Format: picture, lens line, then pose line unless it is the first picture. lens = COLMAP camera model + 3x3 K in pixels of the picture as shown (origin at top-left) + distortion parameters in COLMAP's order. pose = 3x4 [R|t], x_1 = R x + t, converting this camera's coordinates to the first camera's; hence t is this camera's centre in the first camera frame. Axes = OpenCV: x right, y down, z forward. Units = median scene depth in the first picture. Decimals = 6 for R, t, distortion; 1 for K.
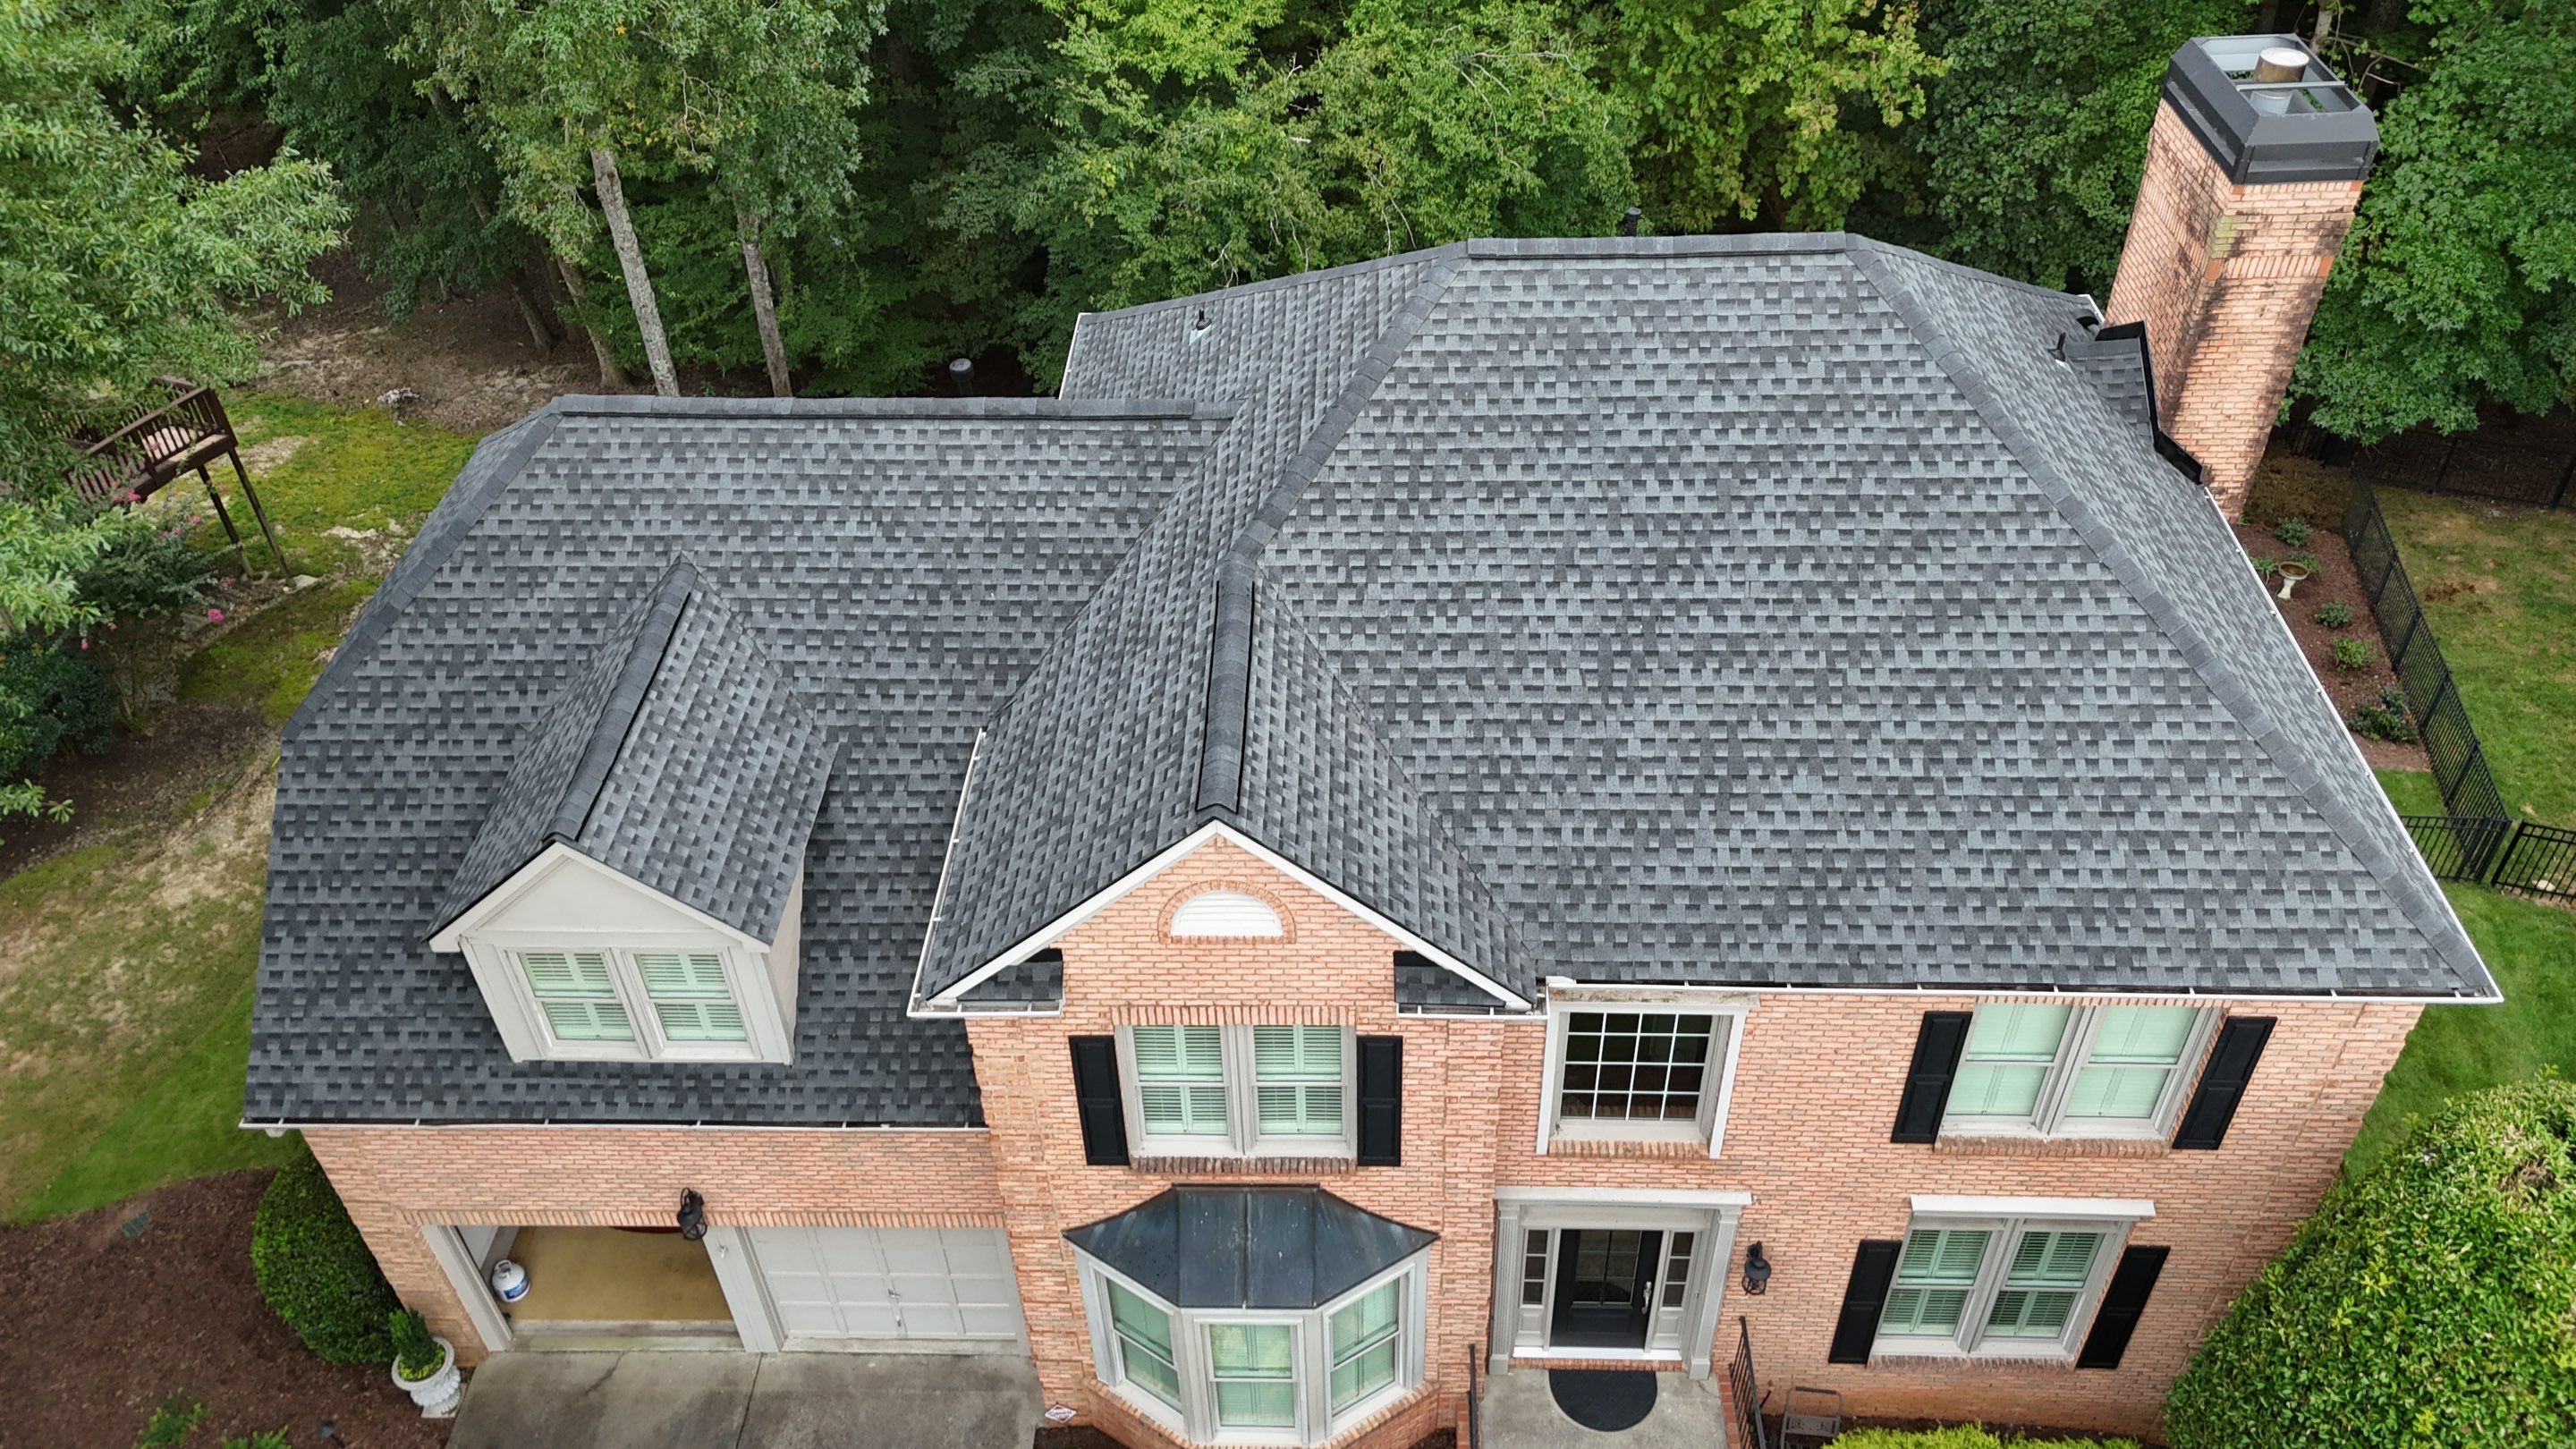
lens RADIAL K [[1895.7, 0, 1307.4], [0, 1895.7, 742.5], [0, 0, 1]] dist [0.086132, -0.078842]
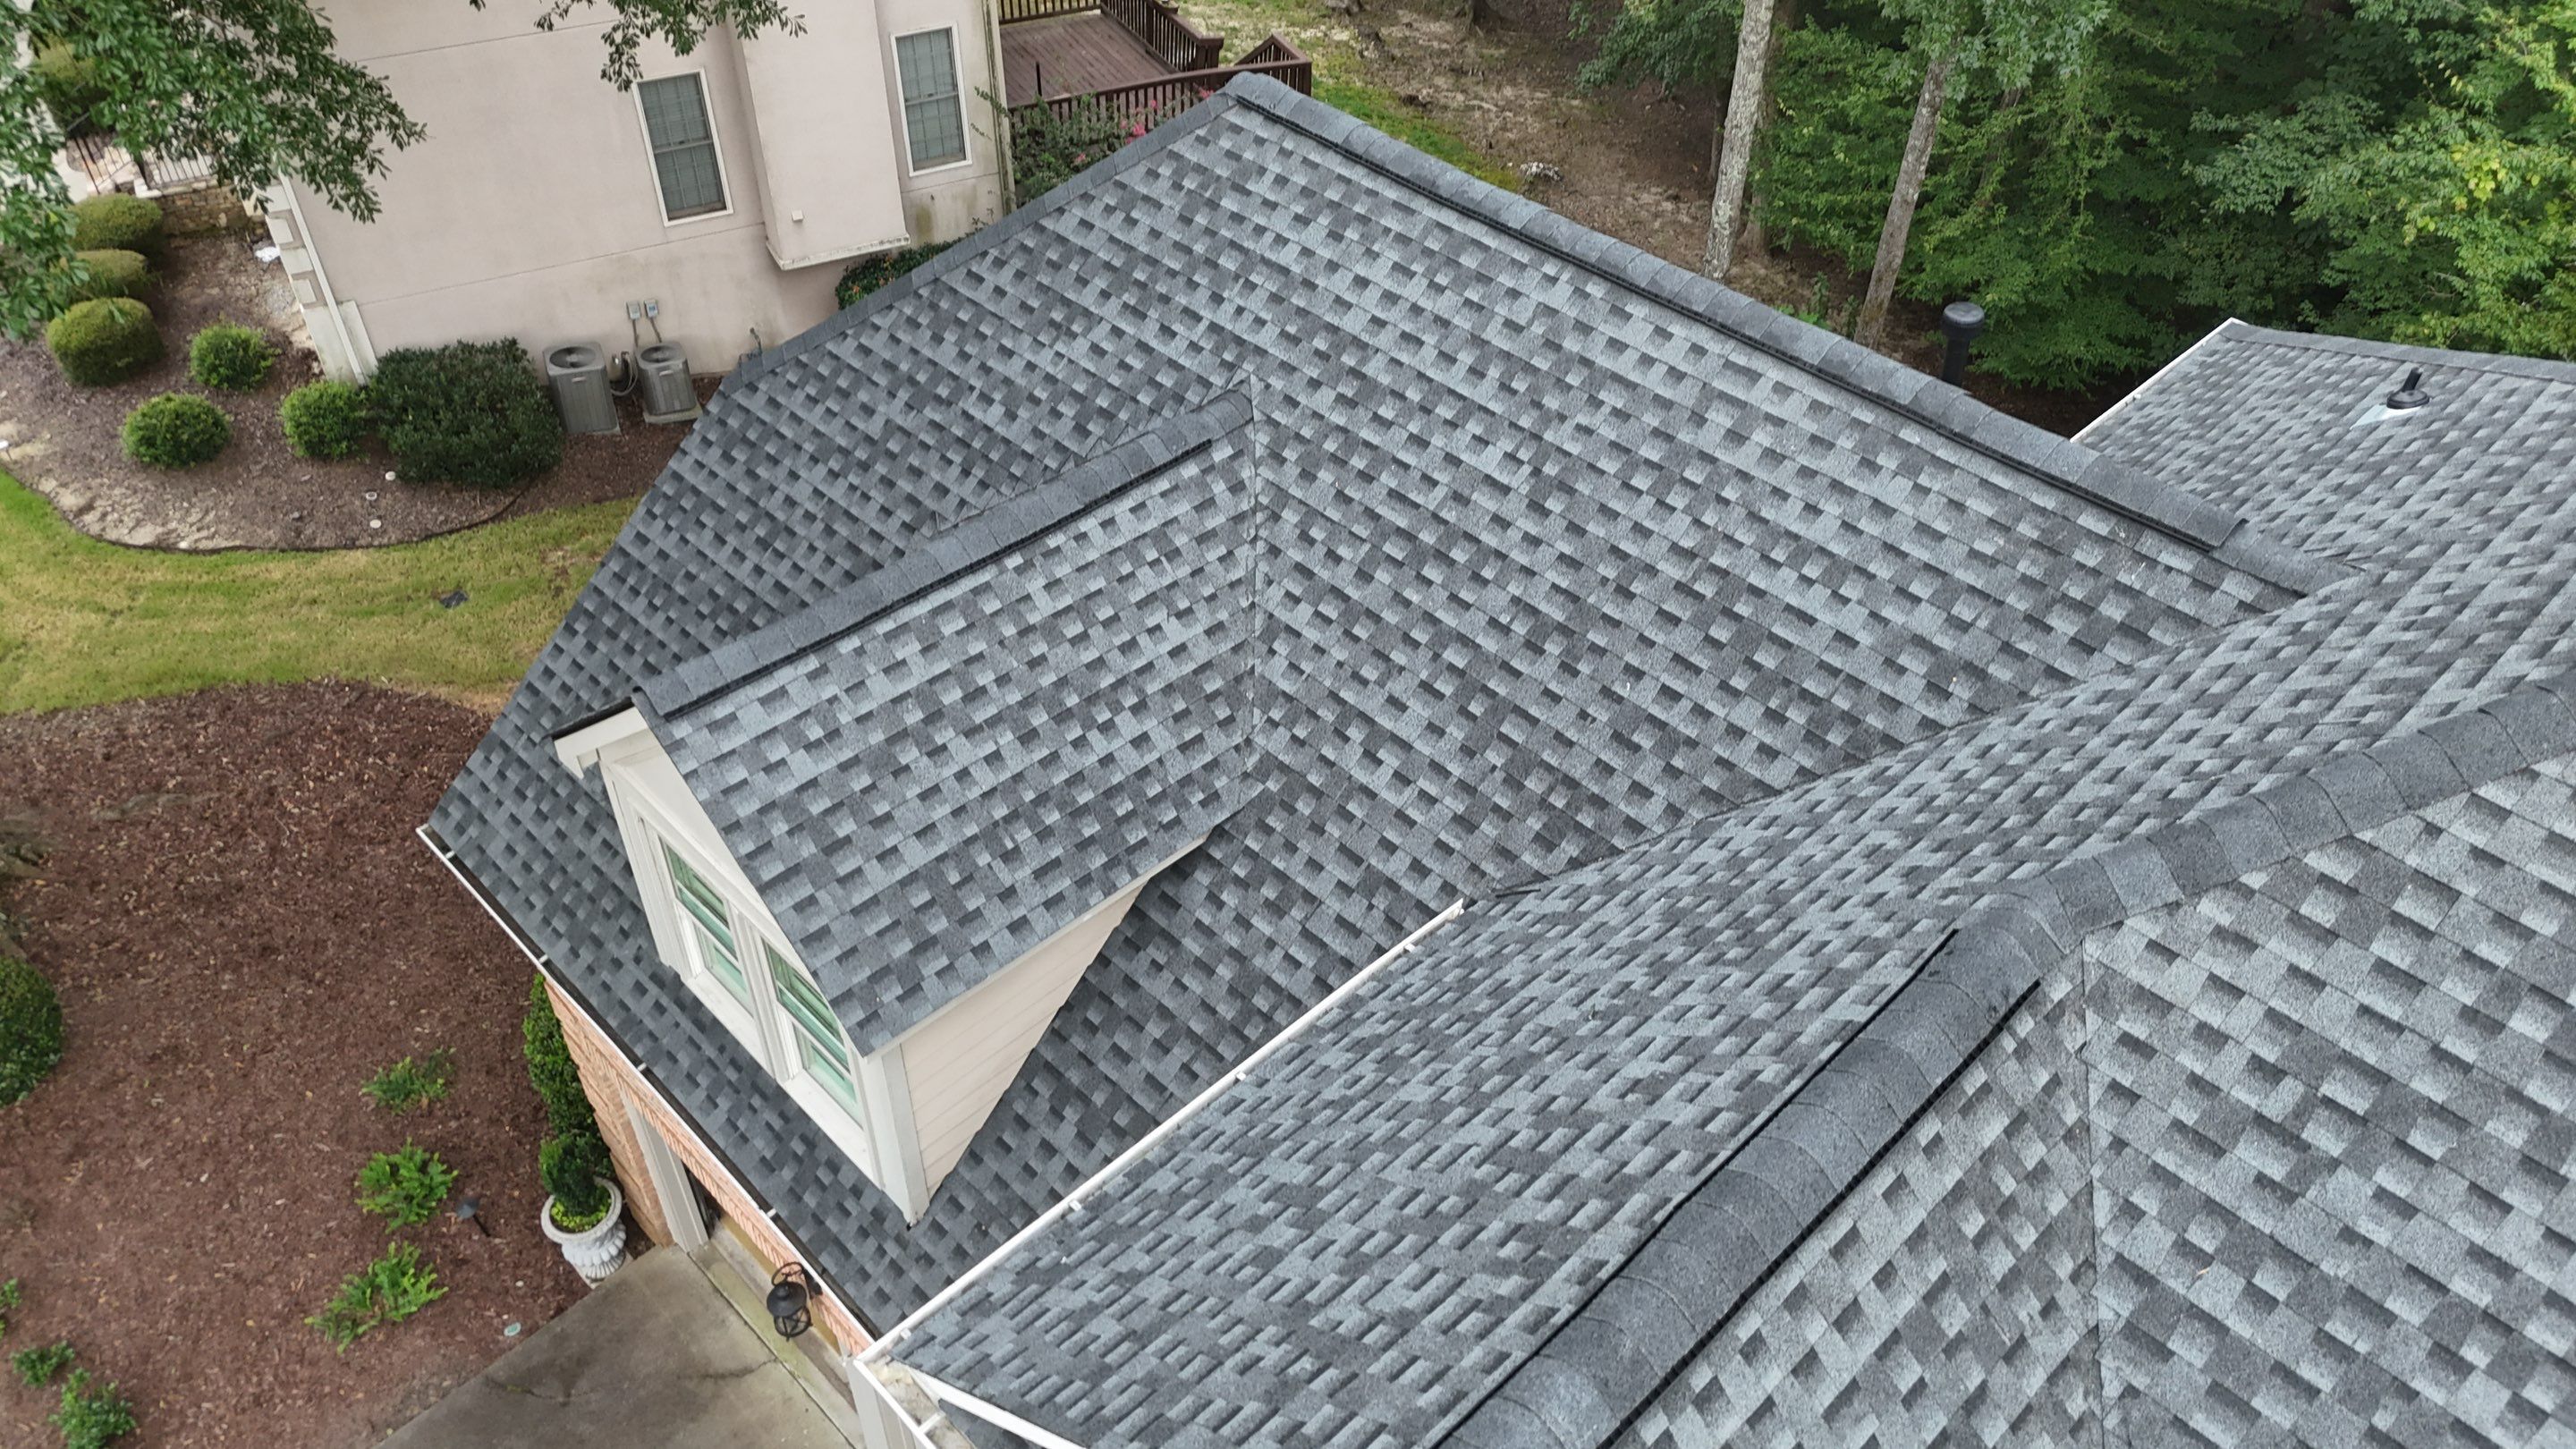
lens RADIAL K [[1895.7, 0, 1296.9], [0, 1895.7, 740.0], [0, 0, 1]] dist [0.086132, -0.078842]
pose [[0.720640, 0.491656, -0.488828, 0.027932], [-0.478058, 0.863023, 0.163253, -0.113602], [0.502134, 0.116042, 0.856969, 0.559454]]
